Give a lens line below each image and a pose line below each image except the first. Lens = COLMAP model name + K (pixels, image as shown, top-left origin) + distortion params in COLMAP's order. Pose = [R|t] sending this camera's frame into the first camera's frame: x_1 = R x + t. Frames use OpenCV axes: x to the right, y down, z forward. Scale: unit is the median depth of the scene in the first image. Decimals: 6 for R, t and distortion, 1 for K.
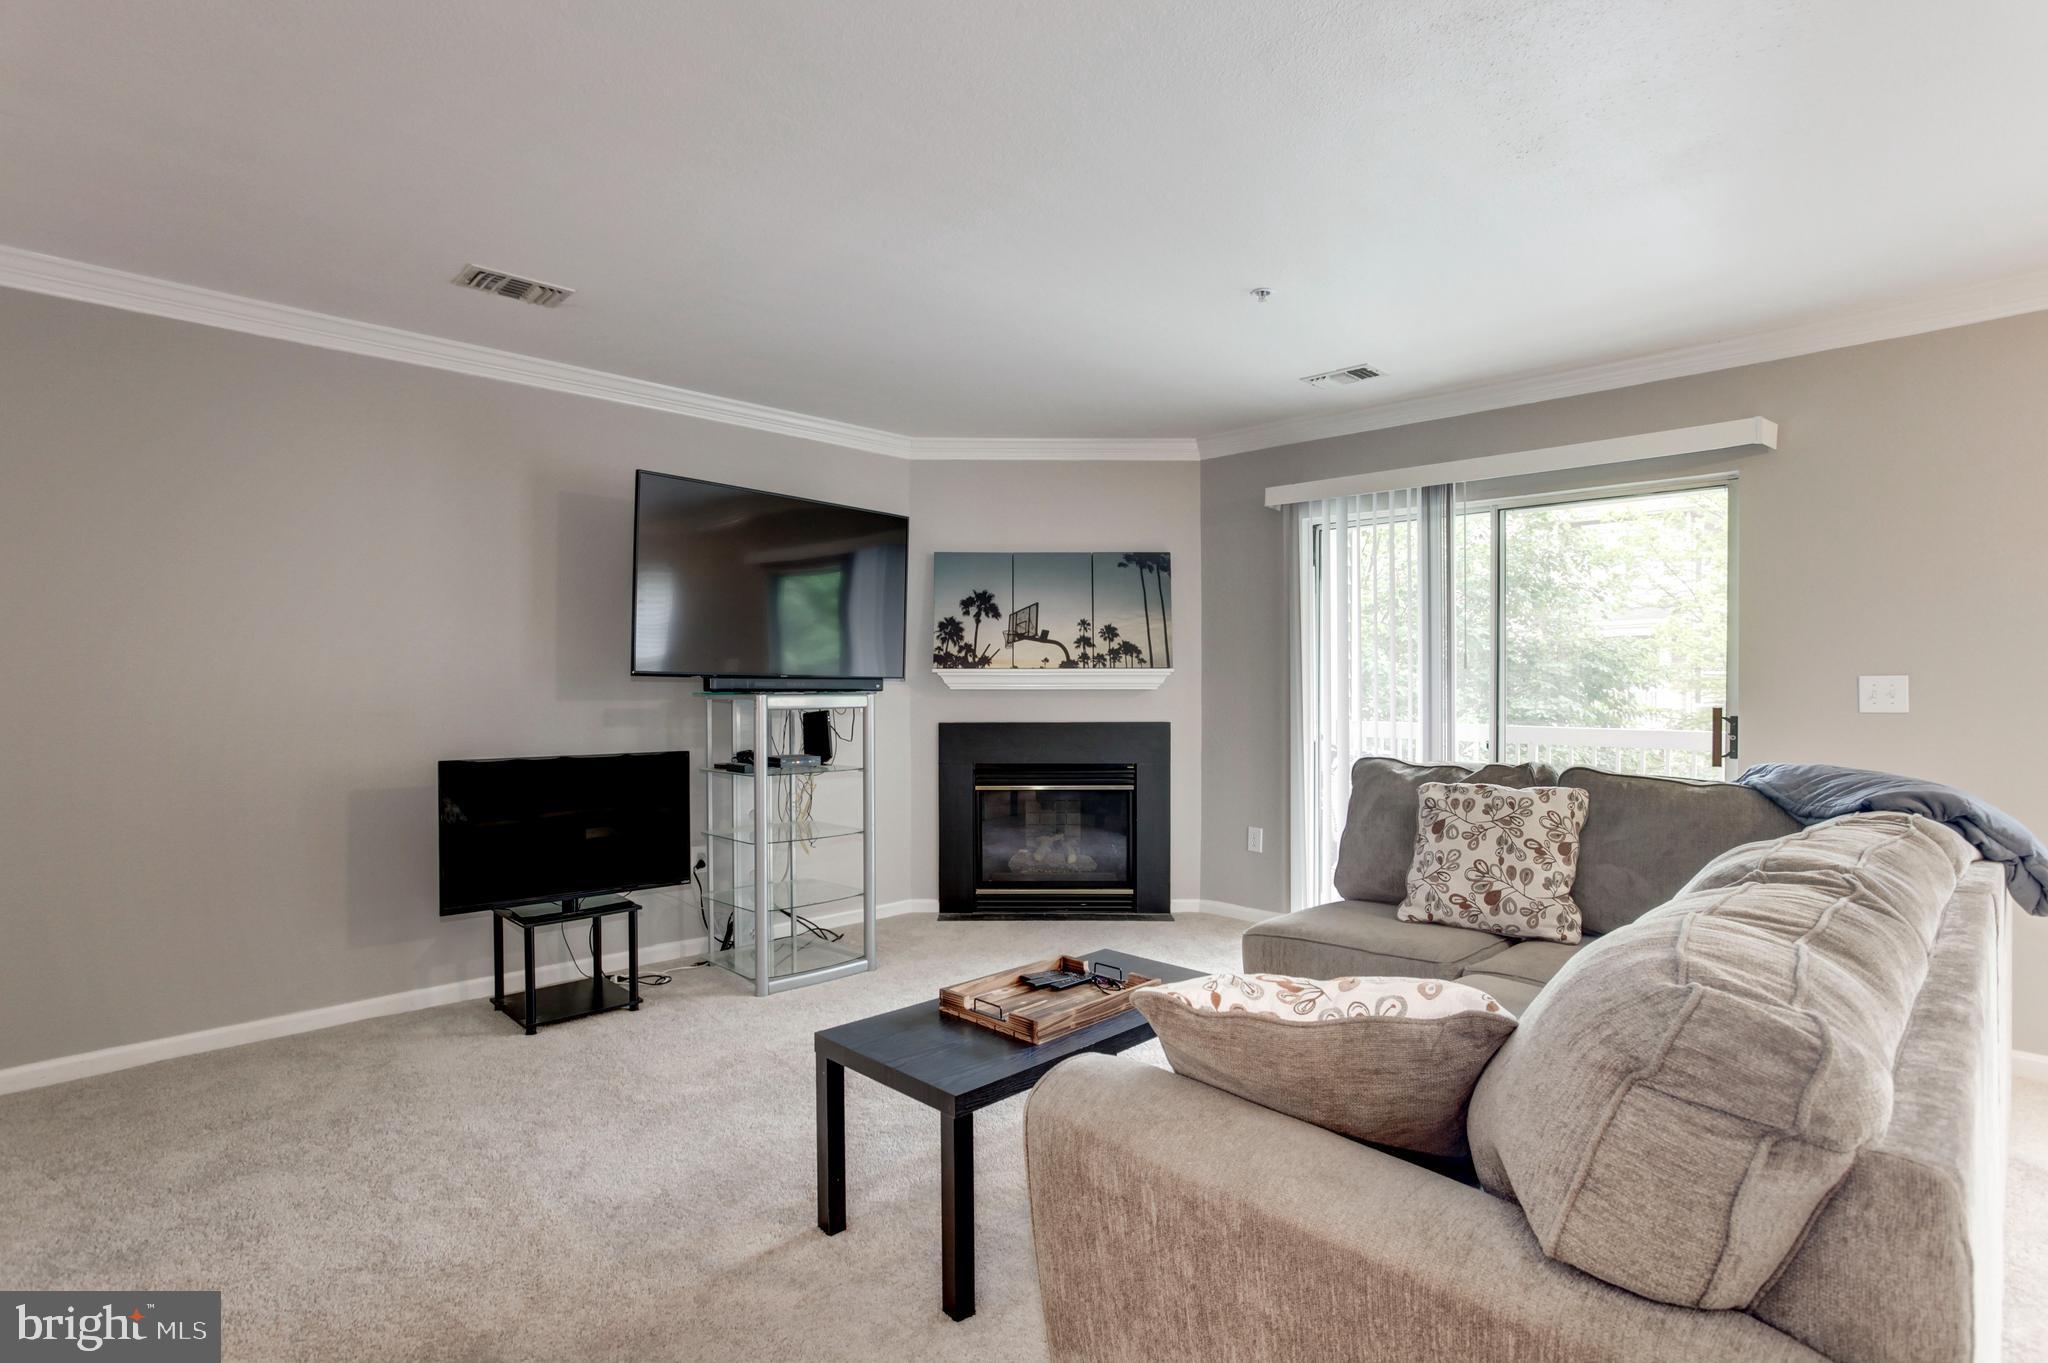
lens RADIAL K [[995.1, 0, 1024.0], [0, 995.1, 681.5], [0, 0, 1]] dist [0.024842, 0.000310]
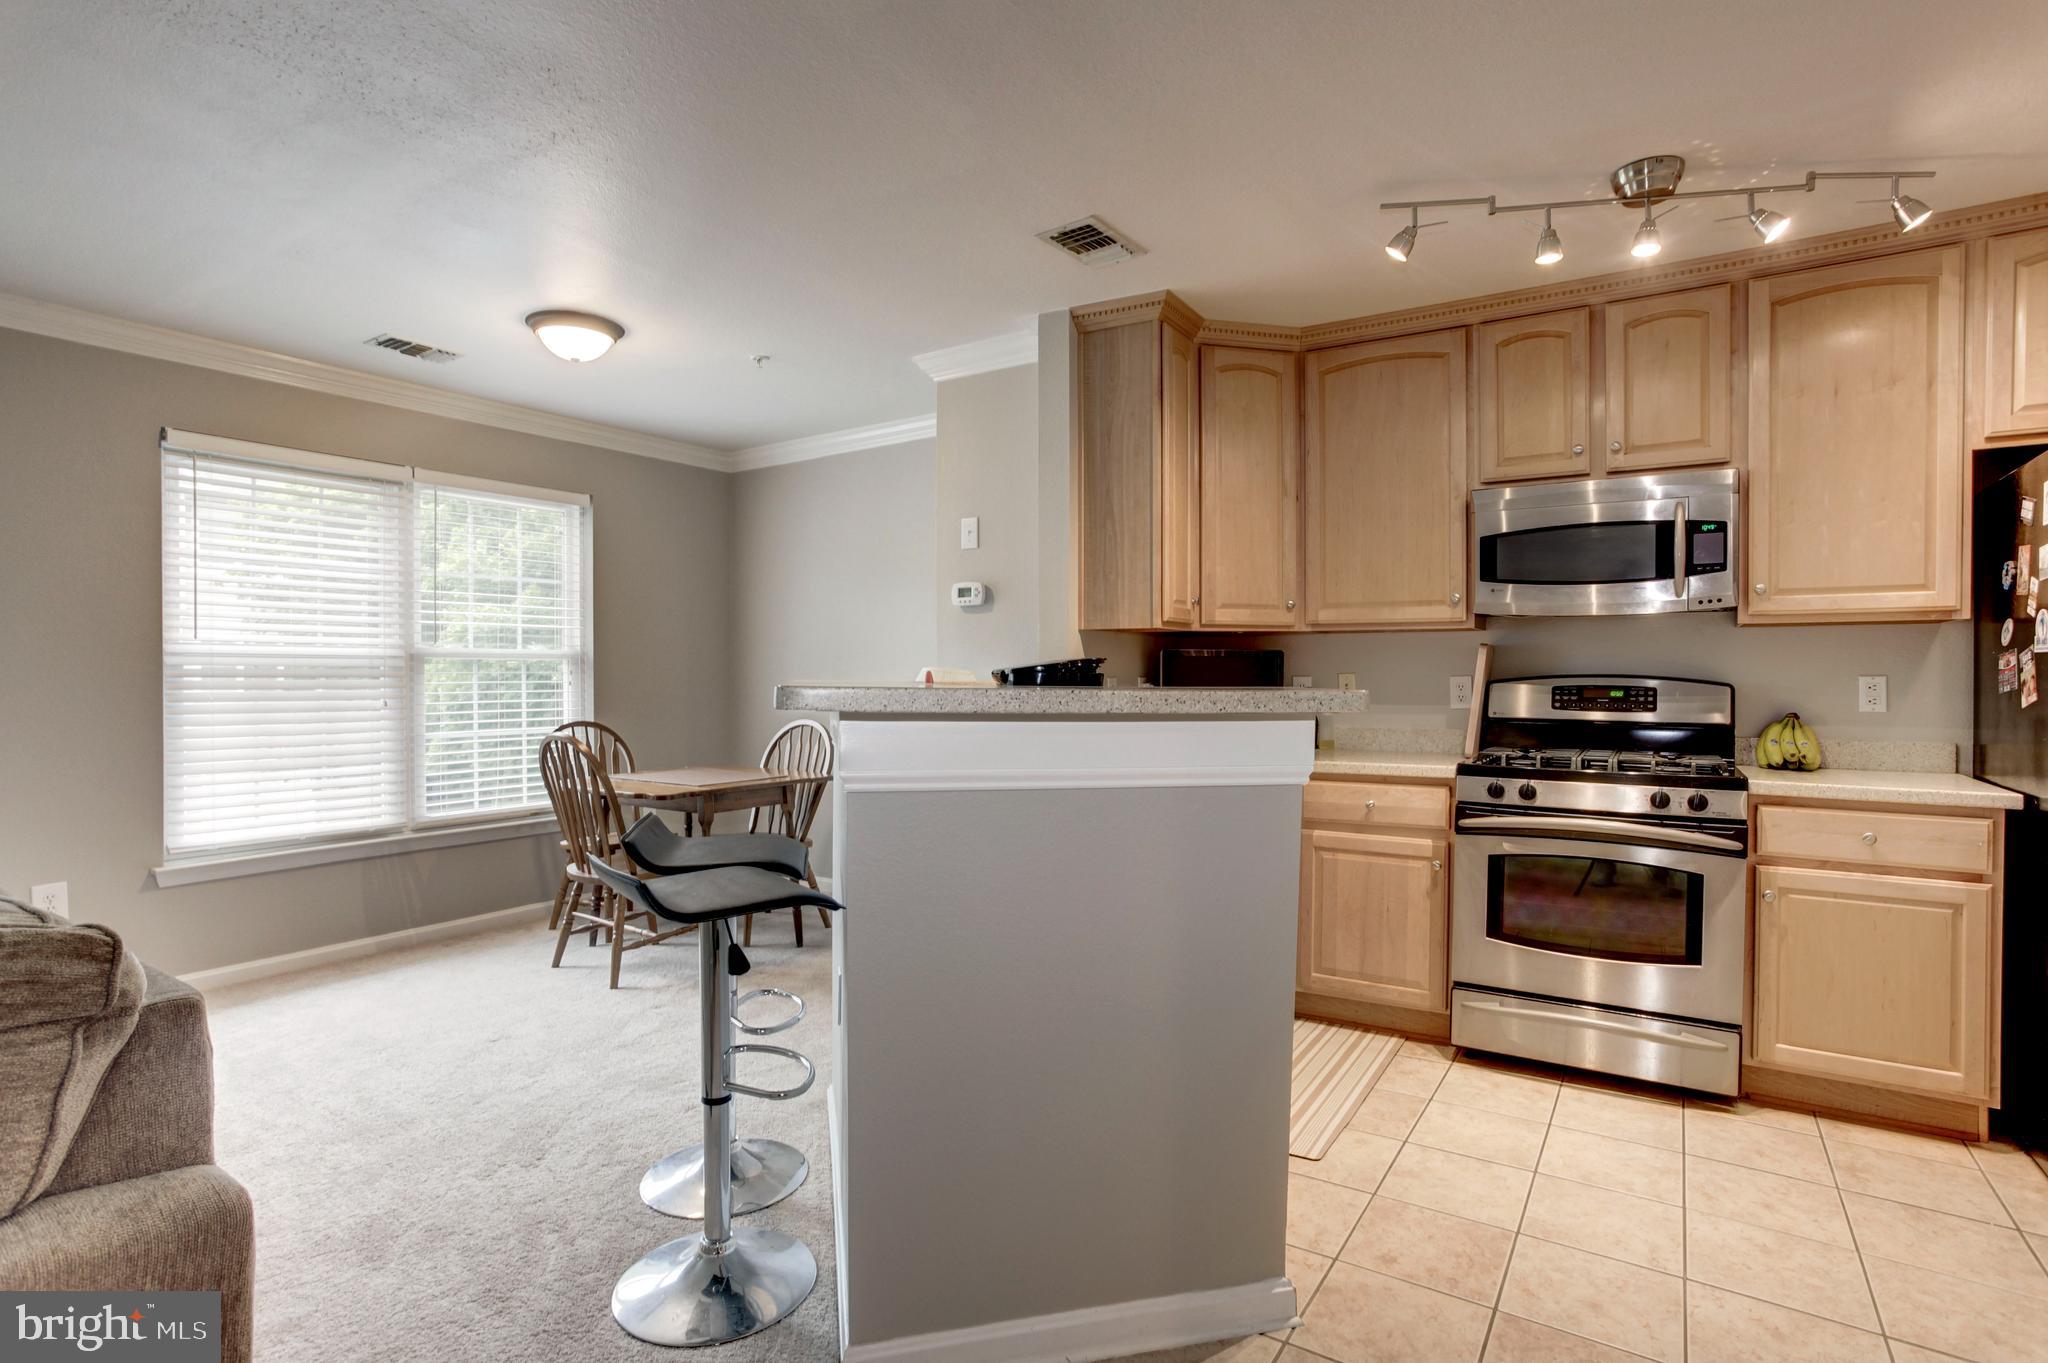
lens RADIAL K [[1003.3, 0, 1024.0], [0, 1003.3, 681.5], [0, 0, 1]] dist [-0.033753, 0.000224]
pose [[-0.157168, -0.007618, 0.987542, -0.100514], [0.002525, 0.999964, 0.008115, 0.005637], [-0.987569, 0.003769, -0.157143, 0.012446]]
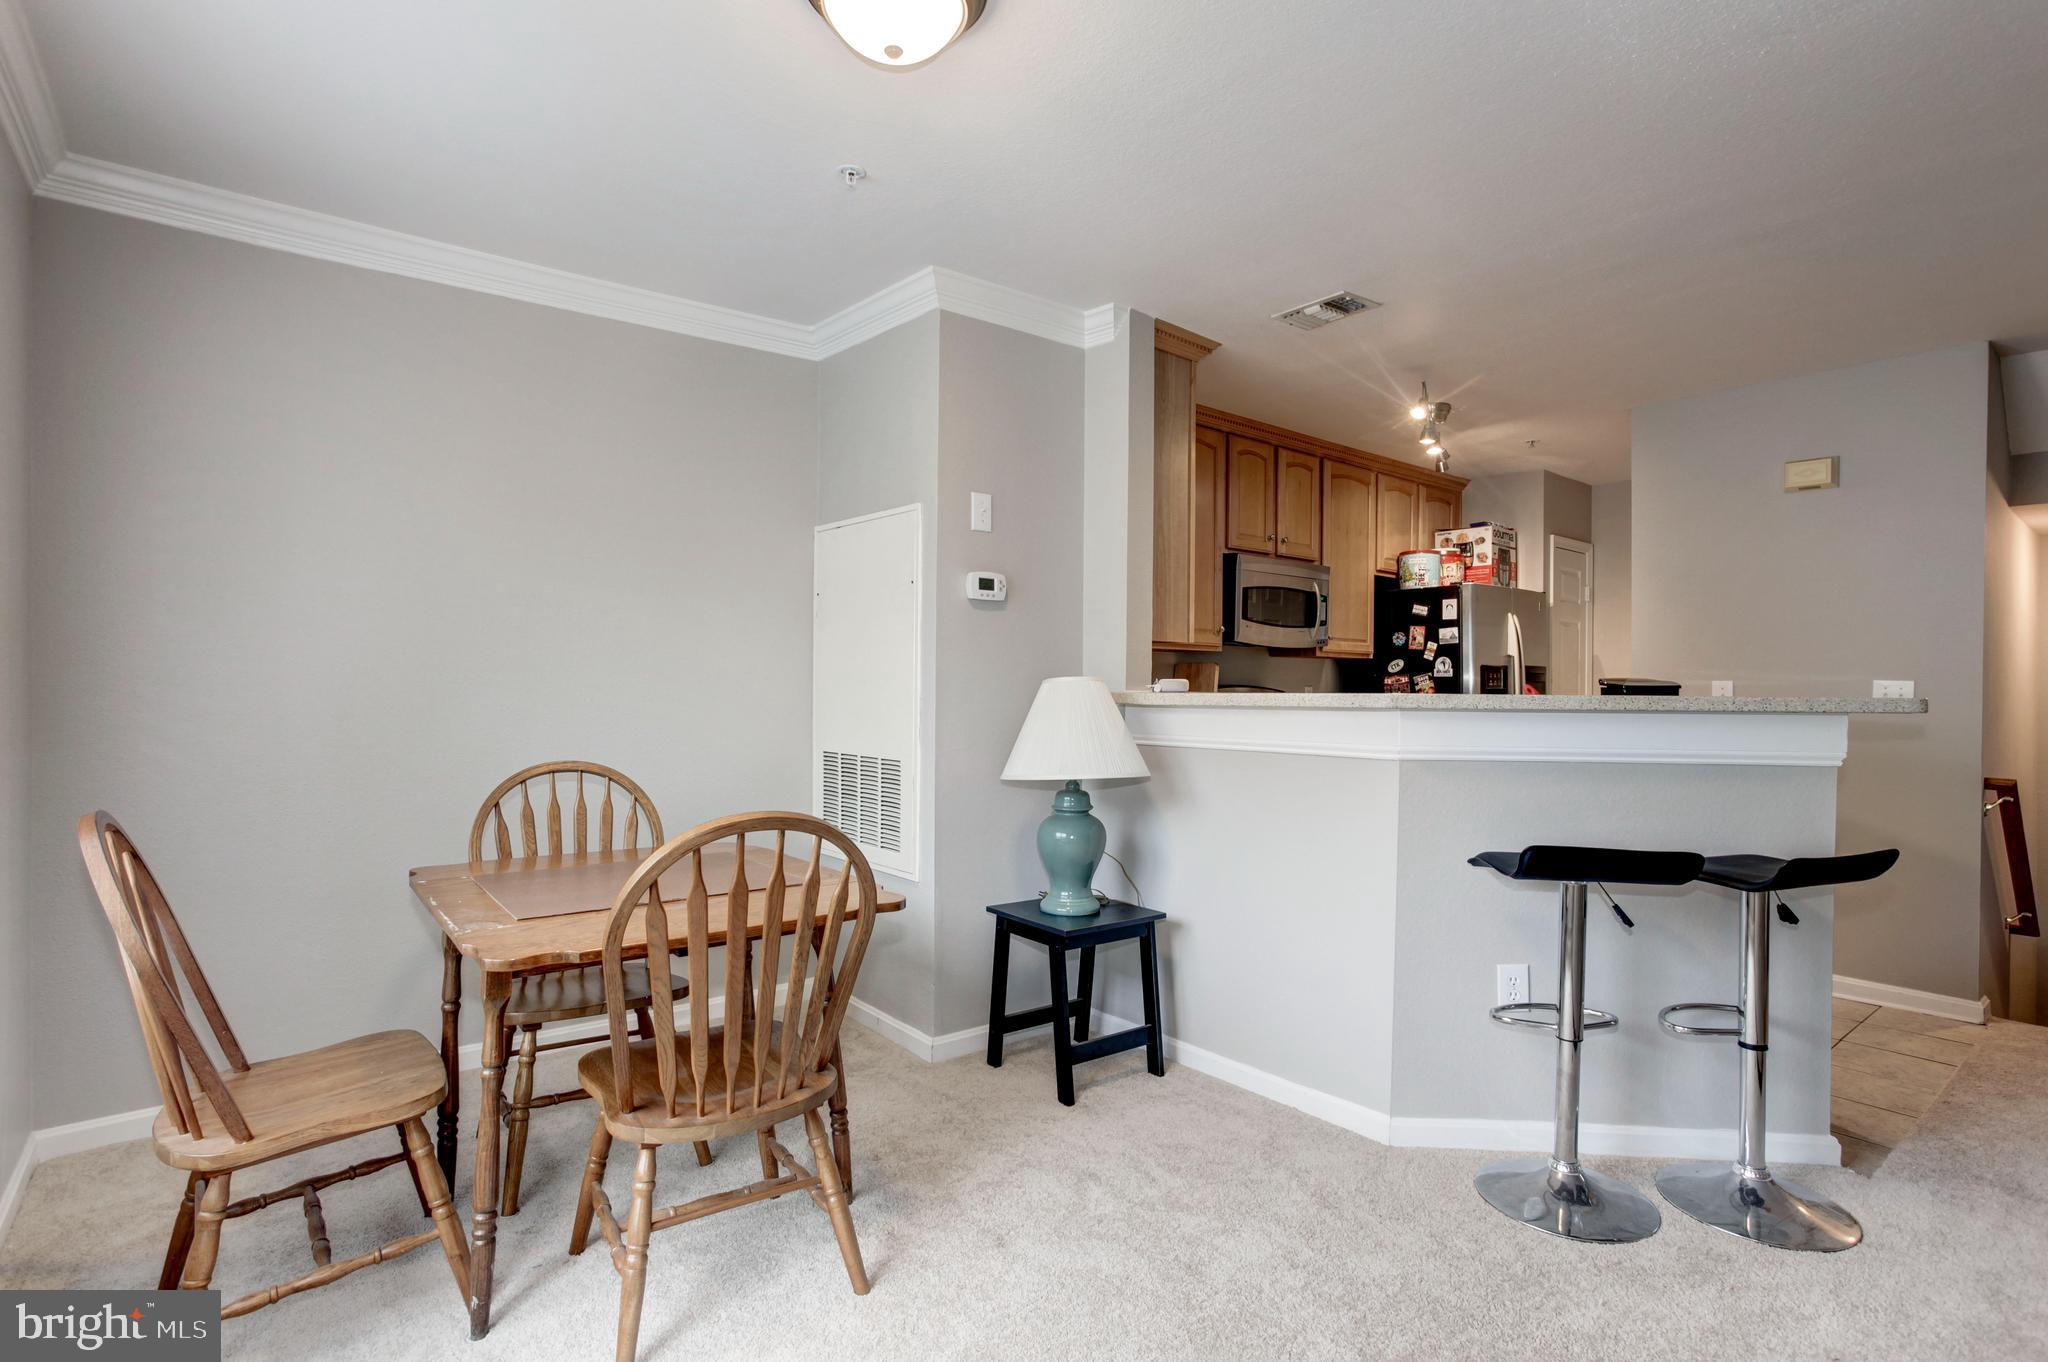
lens RADIAL K [[1003.3, 0, 1024.0], [0, 1003.3, 681.0], [0, 0, 1]] dist [-0.033753, 0.000224]
pose [[-0.986921, -0.015099, 0.160494, 0.643292], [-0.013463, 0.999846, 0.011277, -0.003695], [-0.160639, 0.008969, -0.986972, 0.653882]]
